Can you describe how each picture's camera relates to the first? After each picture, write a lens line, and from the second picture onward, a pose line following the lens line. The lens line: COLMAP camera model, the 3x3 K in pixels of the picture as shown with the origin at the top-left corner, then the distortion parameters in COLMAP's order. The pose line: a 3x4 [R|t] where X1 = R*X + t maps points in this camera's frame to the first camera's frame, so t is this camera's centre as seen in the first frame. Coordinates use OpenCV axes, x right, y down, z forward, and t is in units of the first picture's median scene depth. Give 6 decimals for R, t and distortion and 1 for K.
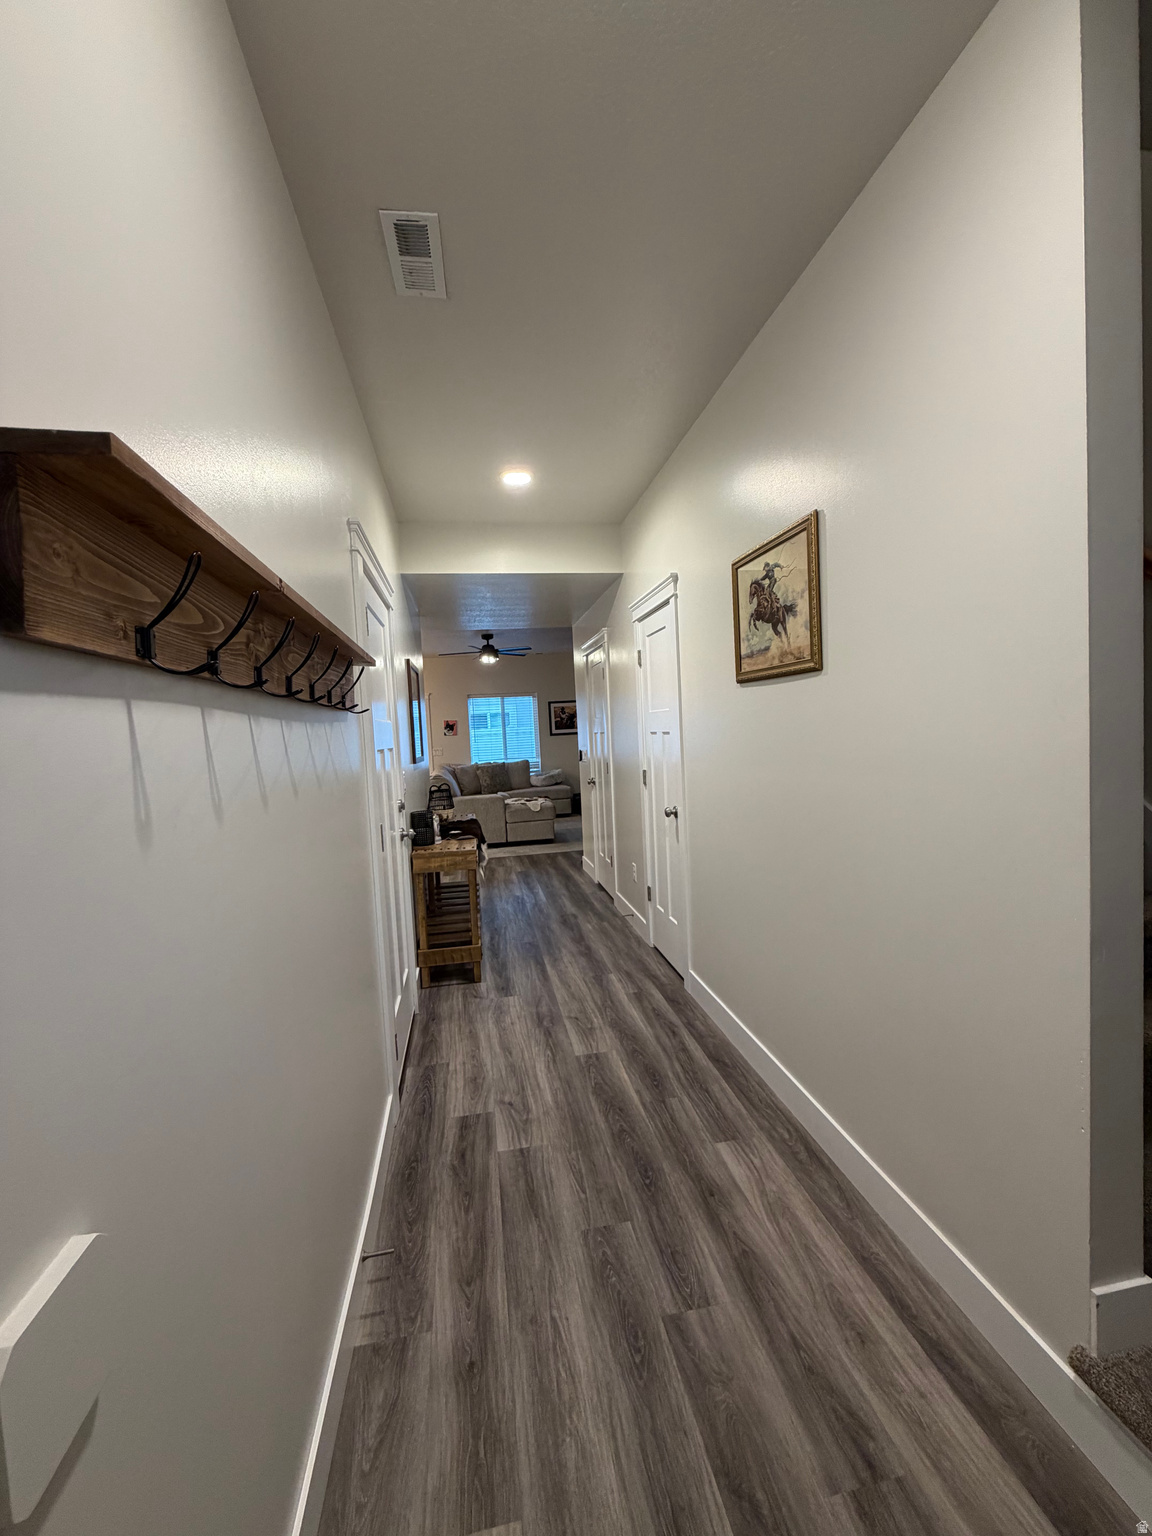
lens RADIAL K [[610.4, 0, 579.9], [0, 610.4, 762.5], [0, 0, 1]] dist [0.000792, -0.000263]
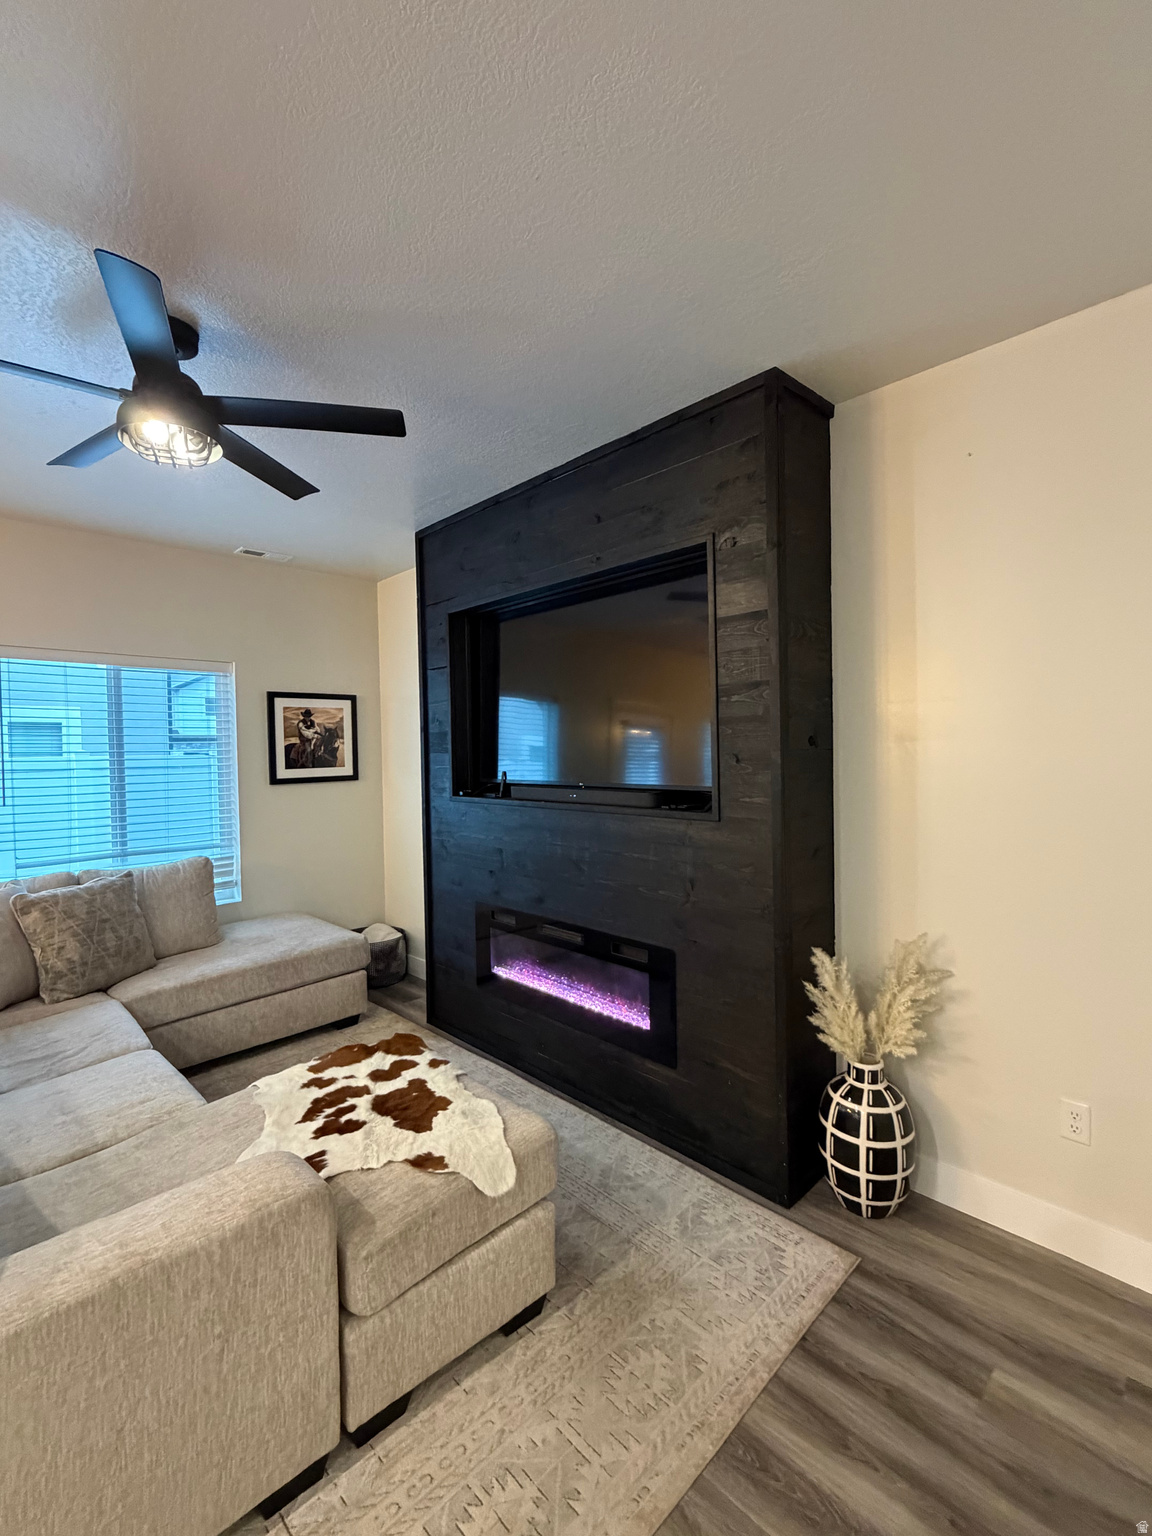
lens RADIAL K [[672.8, 0, 581.7], [0, 672.8, 765.2], [0, 0, 1]] dist [0.002516, -0.004064]
pose [[0.824629, 0.024124, 0.565160, -0.418308], [0.004571, 0.998773, -0.049303, -0.117529], [-0.565656, 0.043240, 0.823507, 1.900035]]
